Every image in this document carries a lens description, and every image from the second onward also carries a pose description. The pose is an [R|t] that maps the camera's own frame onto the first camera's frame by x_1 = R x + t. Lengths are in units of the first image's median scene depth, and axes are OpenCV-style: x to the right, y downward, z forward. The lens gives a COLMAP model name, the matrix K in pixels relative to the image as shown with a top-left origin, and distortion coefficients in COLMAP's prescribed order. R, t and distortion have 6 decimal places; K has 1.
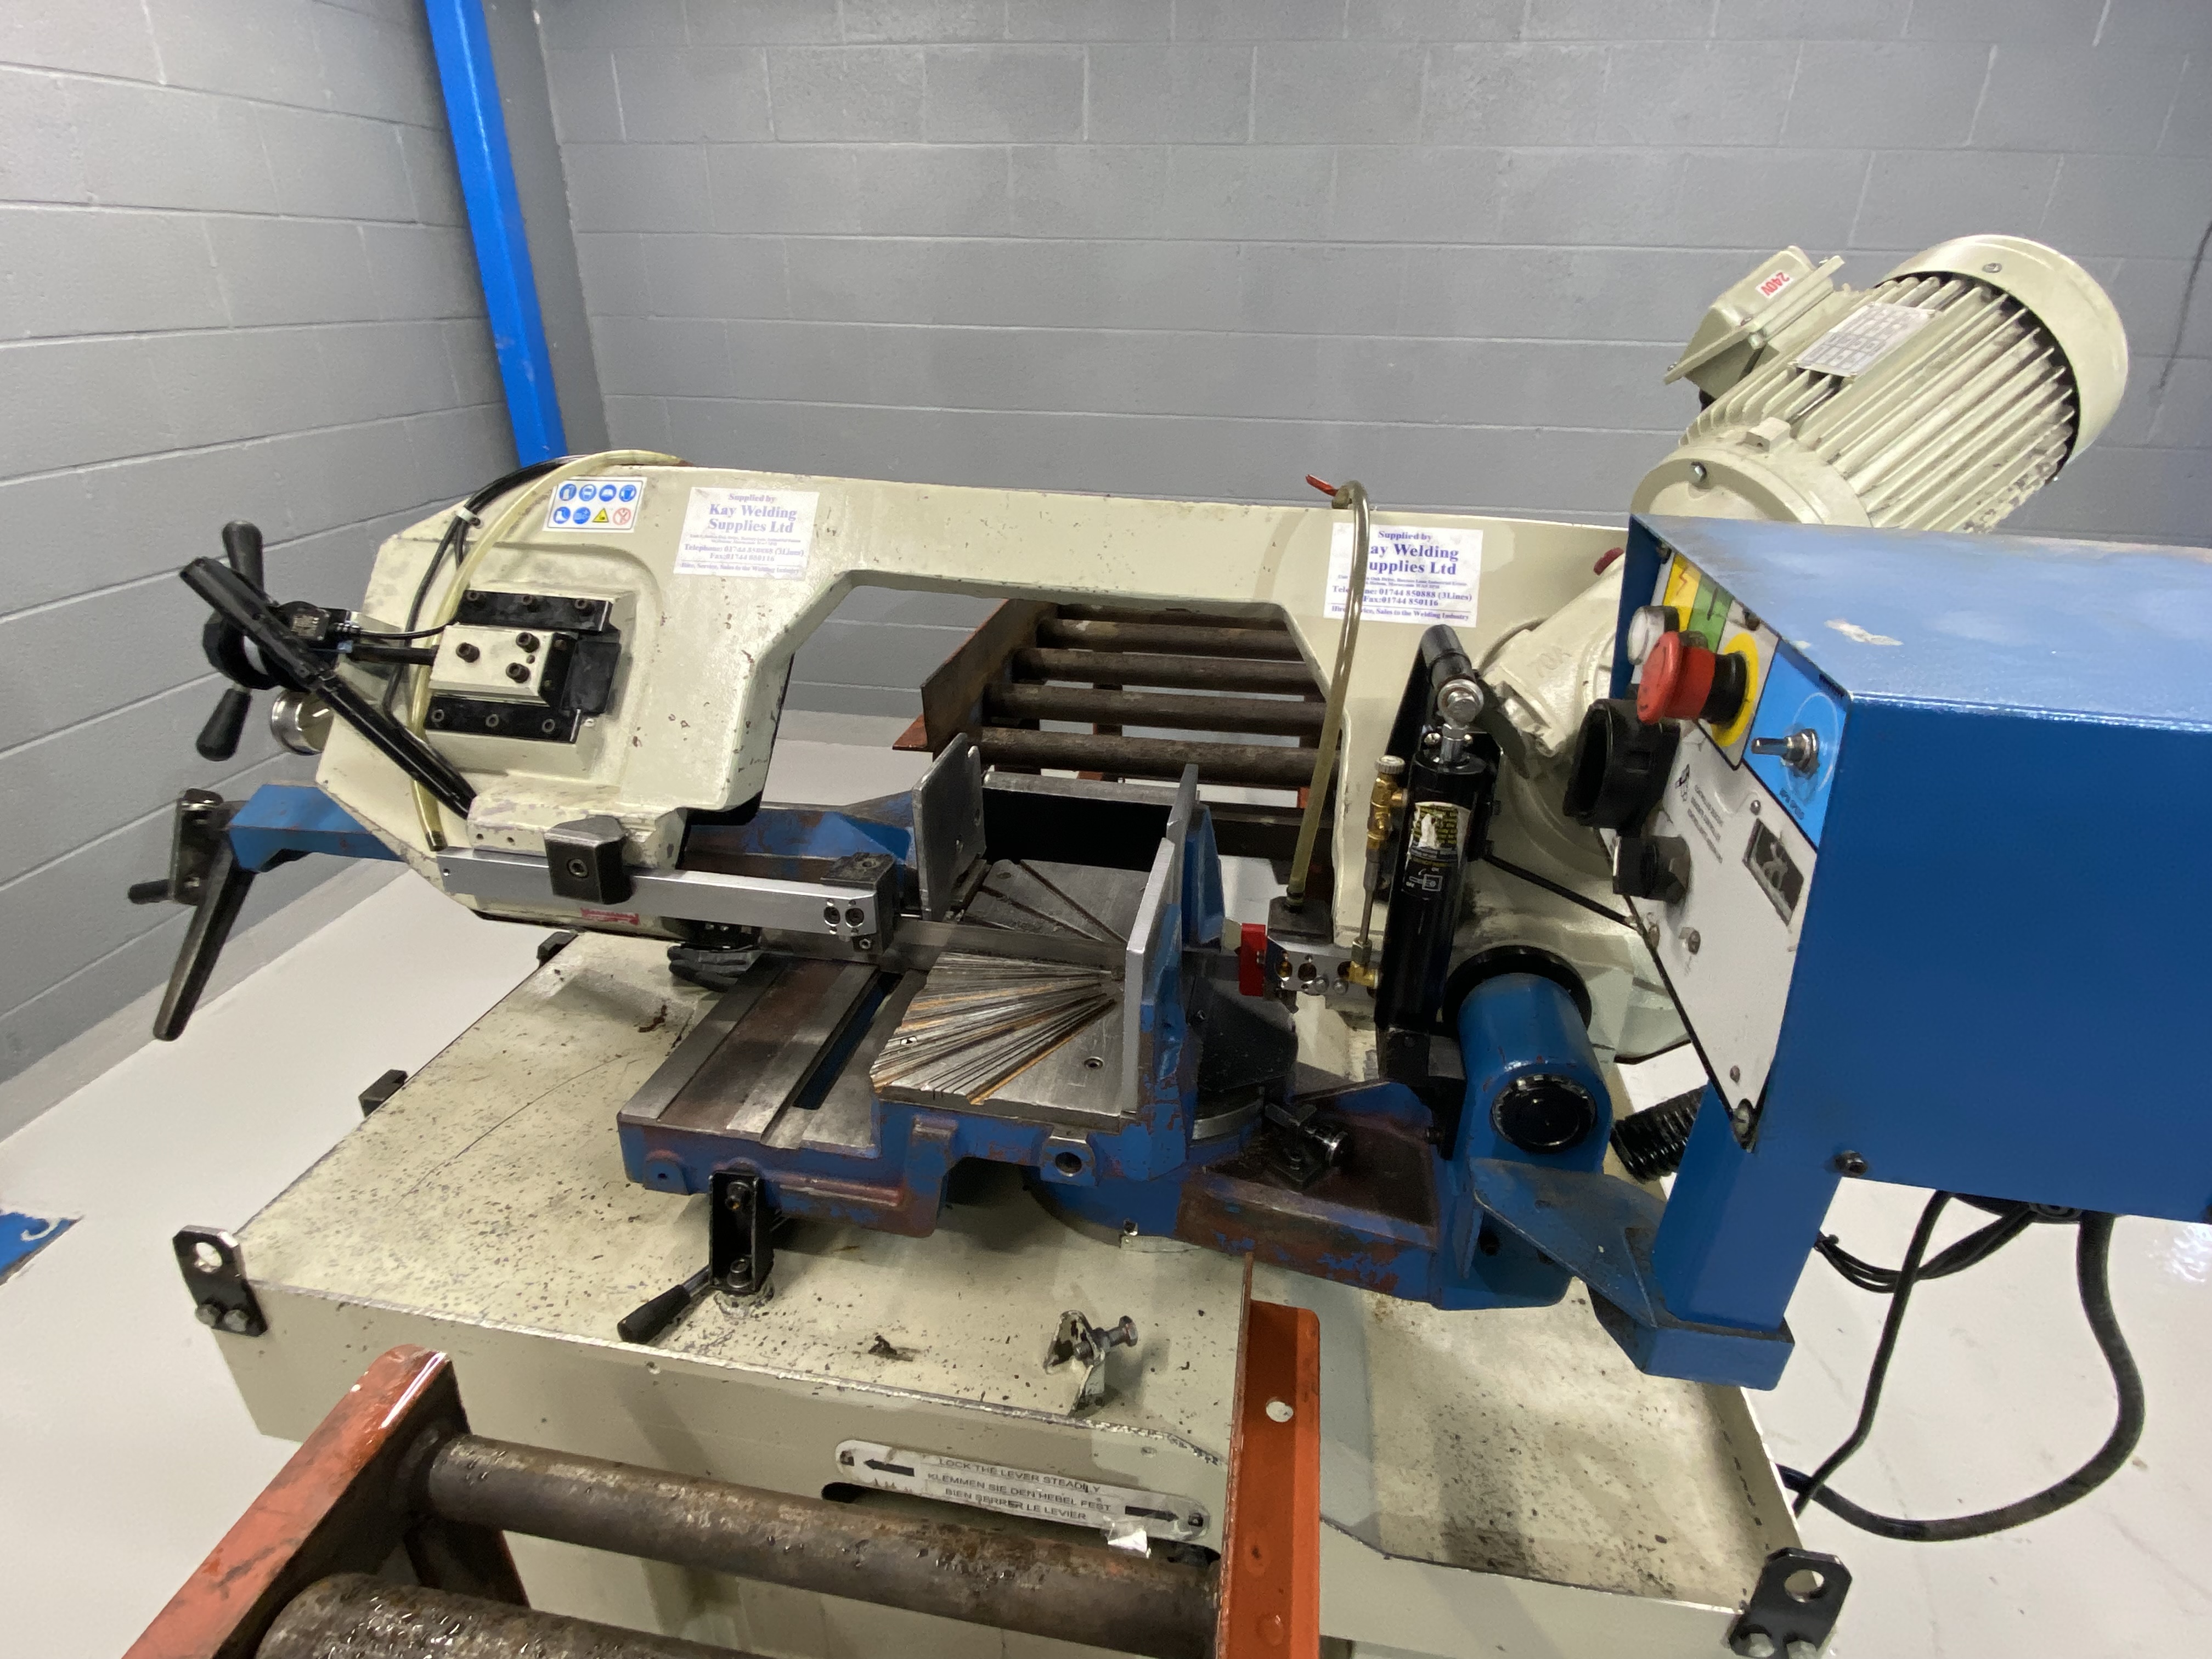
lens RADIAL K [[1092.7, 0, 1113.3], [0, 1092.7, 829.2], [0, 0, 1]] dist [0.029991, -0.027510]
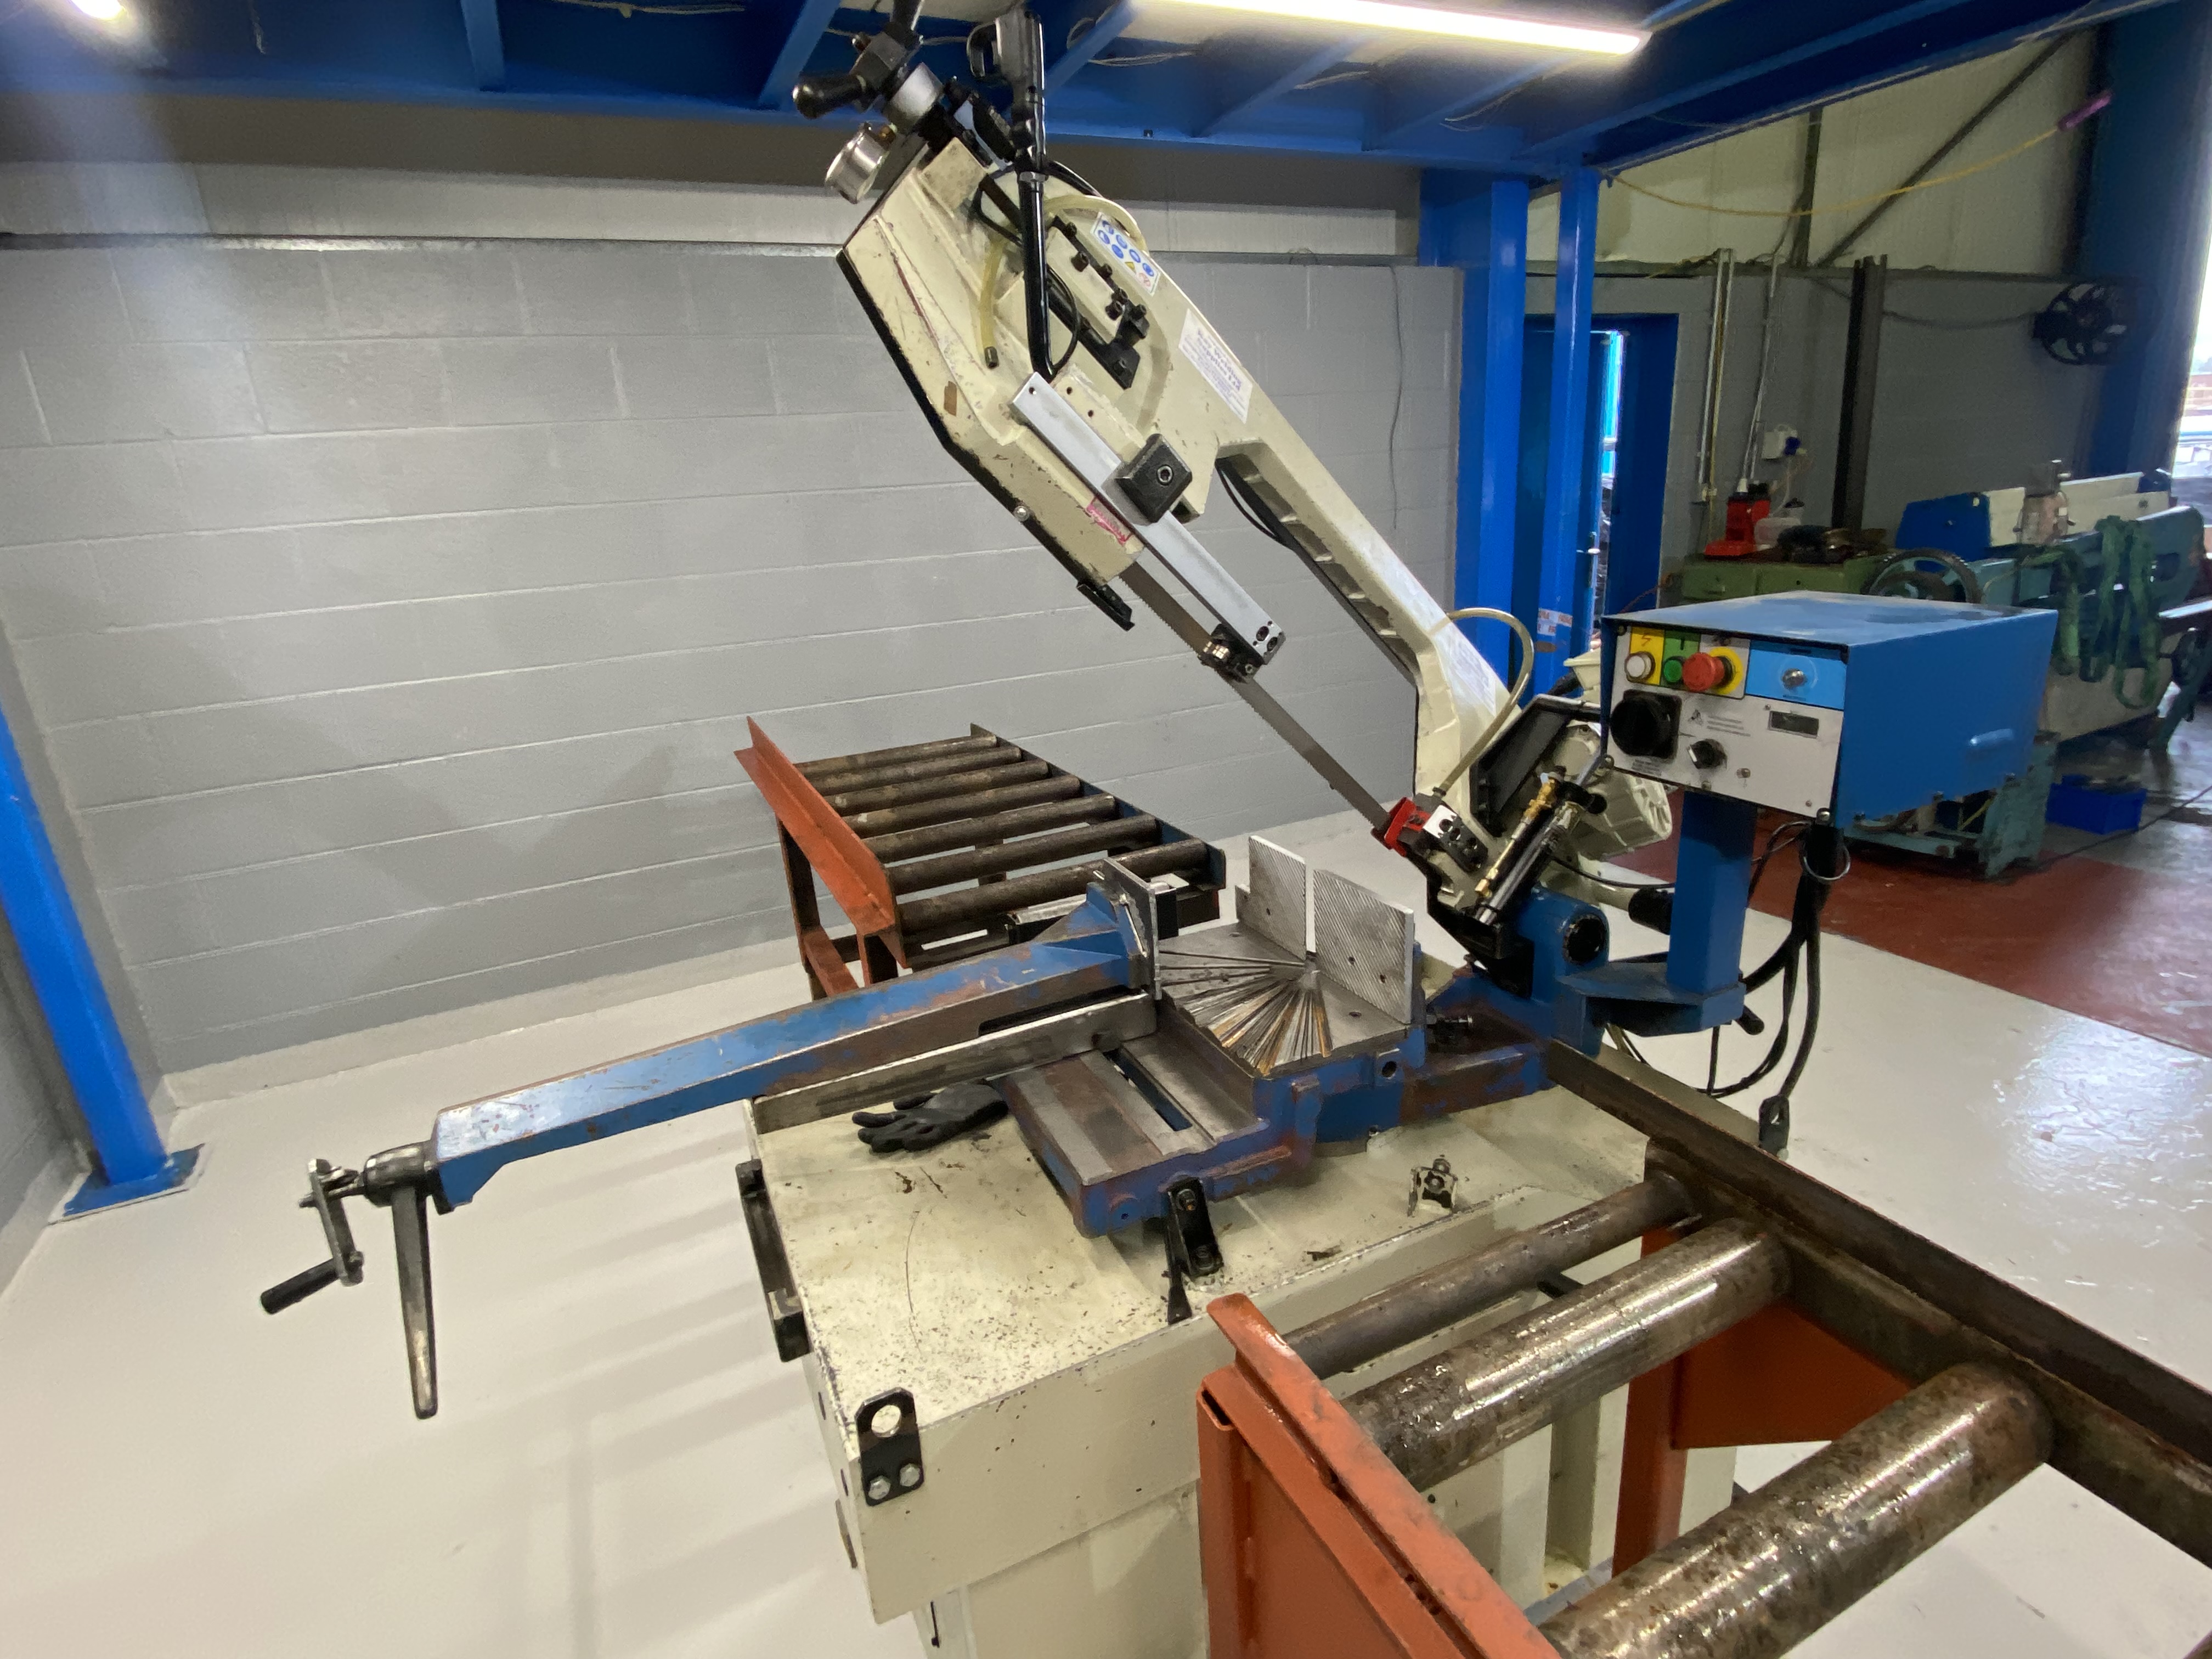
lens RADIAL K [[1098.3, 0, 1102.9], [0, 1098.3, 823.7], [0, 0, 1]] dist [0.027192, -0.030018]
pose [[0.823781, -0.234786, 0.516004, -0.849063], [0.319558, 0.944135, -0.080574, -0.020925], [-0.468260, 0.231268, 0.852788, -0.169268]]
